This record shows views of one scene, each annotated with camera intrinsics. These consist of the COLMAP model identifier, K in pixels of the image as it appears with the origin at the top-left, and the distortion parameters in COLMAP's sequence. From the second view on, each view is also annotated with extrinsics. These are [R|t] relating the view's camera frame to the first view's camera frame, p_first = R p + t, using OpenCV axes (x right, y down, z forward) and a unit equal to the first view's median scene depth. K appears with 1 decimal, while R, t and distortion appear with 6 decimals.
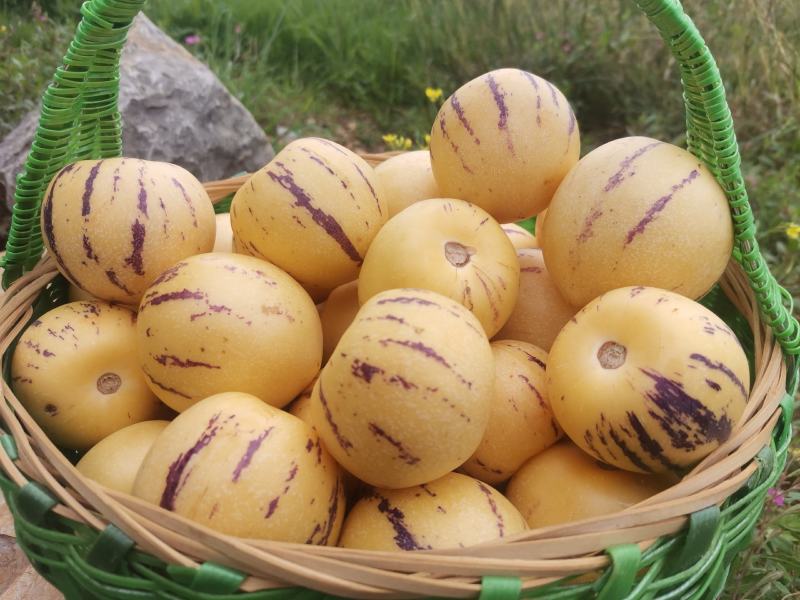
lens RADIAL K [[610.6, 0, 400.0], [0, 610.6, 300.0], [0, 0, 1]] dist [0.063562, -0.103169]
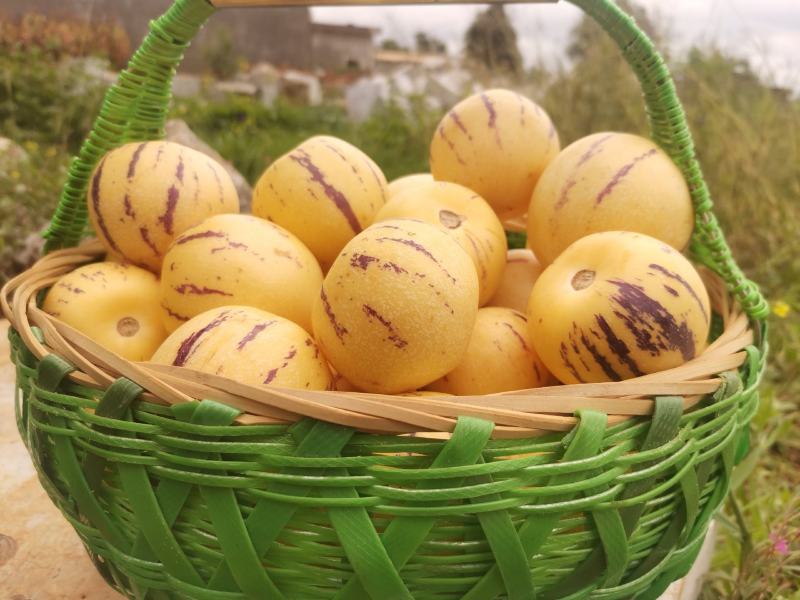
lens RADIAL K [[618.3, 0, 400.0], [0, 618.3, 300.0], [0, 0, 1]] dist [0.059091, -0.103388]
pose [[0.999032, 0.039707, -0.018926, 0.030987], [-0.043070, 0.970415, -0.237569, 0.373941], [0.008933, 0.238154, 0.971186, -0.086062]]
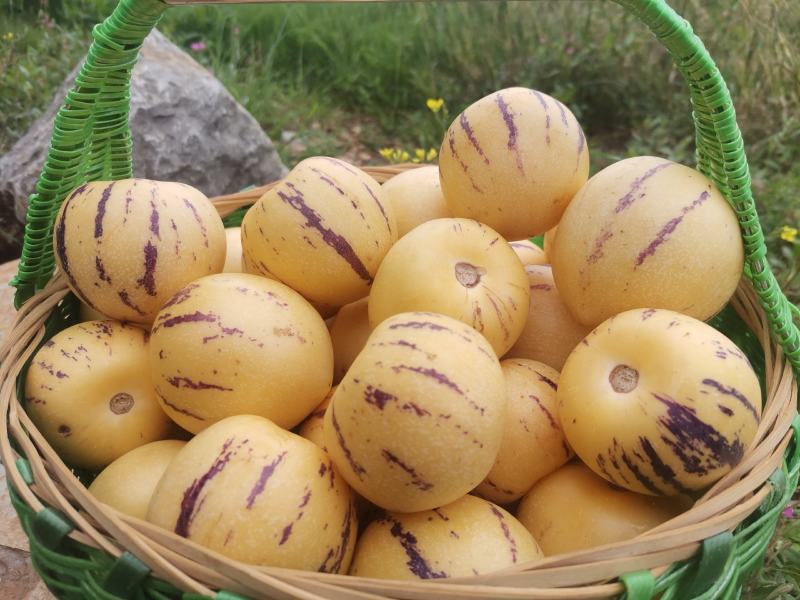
lens RADIAL K [[610.6, 0, 400.0], [0, 610.6, 300.0], [0, 0, 1]] dist [0.063562, -0.103169]
pose [[0.999968, -0.003307, -0.007235, -0.010827], [0.003292, 0.999992, -0.002090, -0.034215], [0.007242, 0.002066, 0.999972, -0.004035]]
